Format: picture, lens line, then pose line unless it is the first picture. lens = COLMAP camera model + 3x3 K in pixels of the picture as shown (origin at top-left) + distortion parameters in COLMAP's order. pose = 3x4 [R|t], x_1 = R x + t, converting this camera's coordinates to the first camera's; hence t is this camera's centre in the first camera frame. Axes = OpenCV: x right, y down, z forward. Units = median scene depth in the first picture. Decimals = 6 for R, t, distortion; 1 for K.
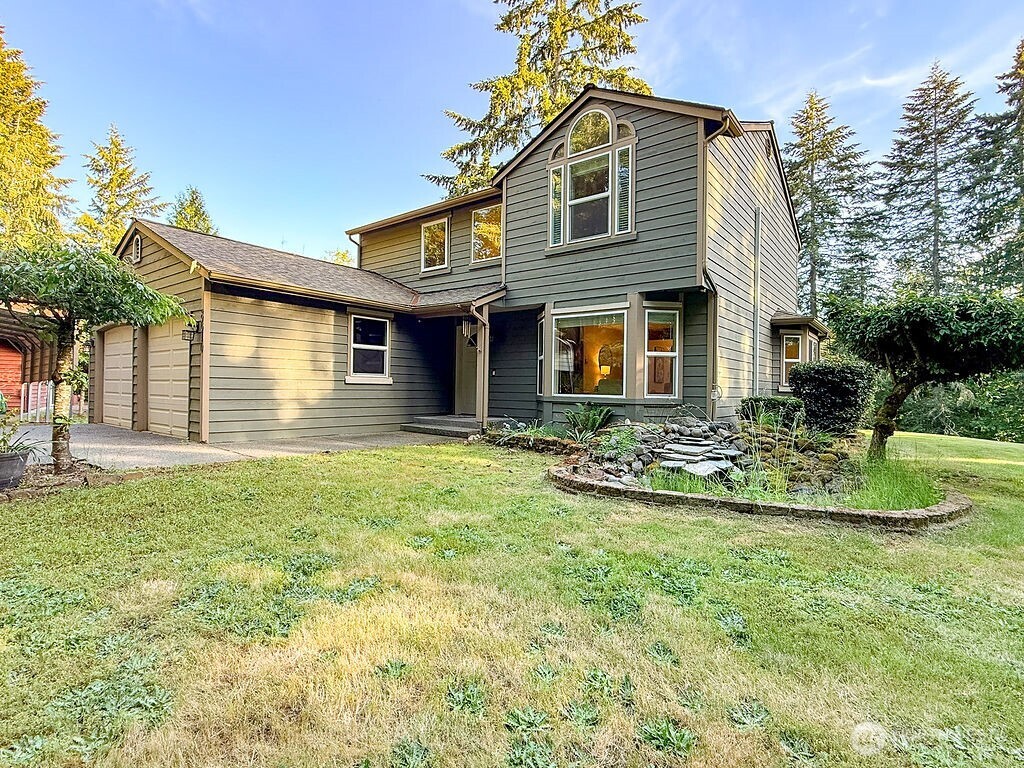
lens RADIAL K [[521.2, 0, 510.2], [0, 521.2, 390.0], [0, 0, 1]] dist [-0.009092, 0.001587]
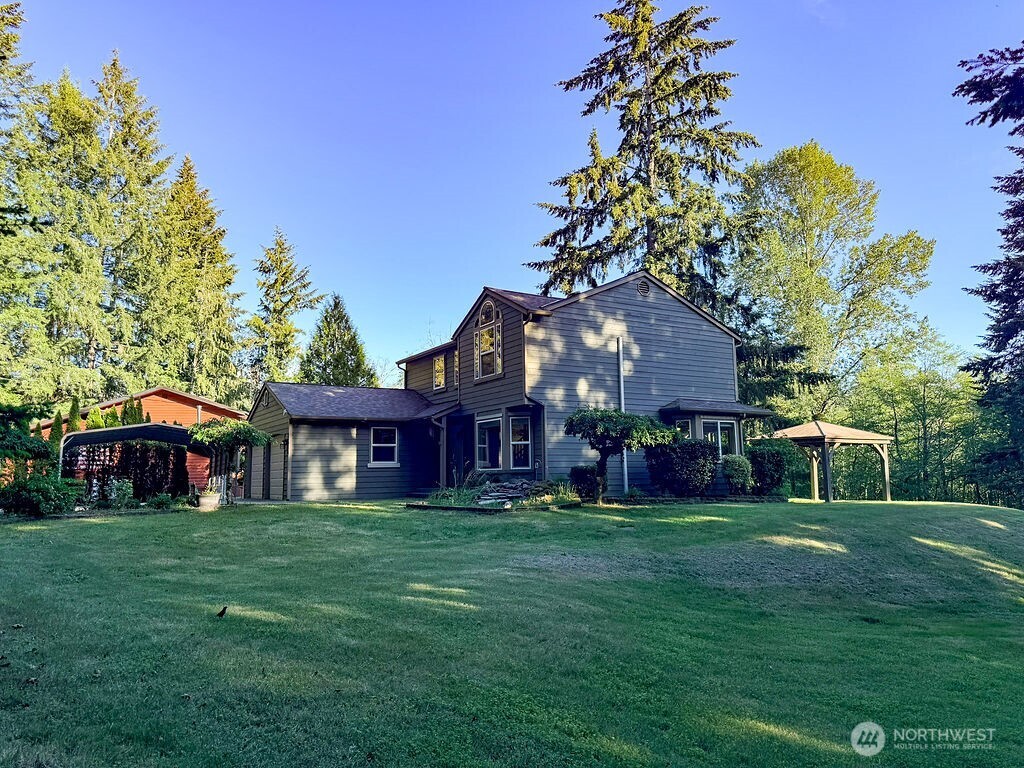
lens RADIAL K [[724.8, 0, 515.6], [0, 724.8, 385.4], [0, 0, 1]] dist [0.050591, -0.058824]
pose [[0.939410, -0.076447, -0.334162, 0.898069], [0.033733, 0.990700, -0.131813, 0.047360], [0.341132, 0.112554, 0.933253, -1.023514]]
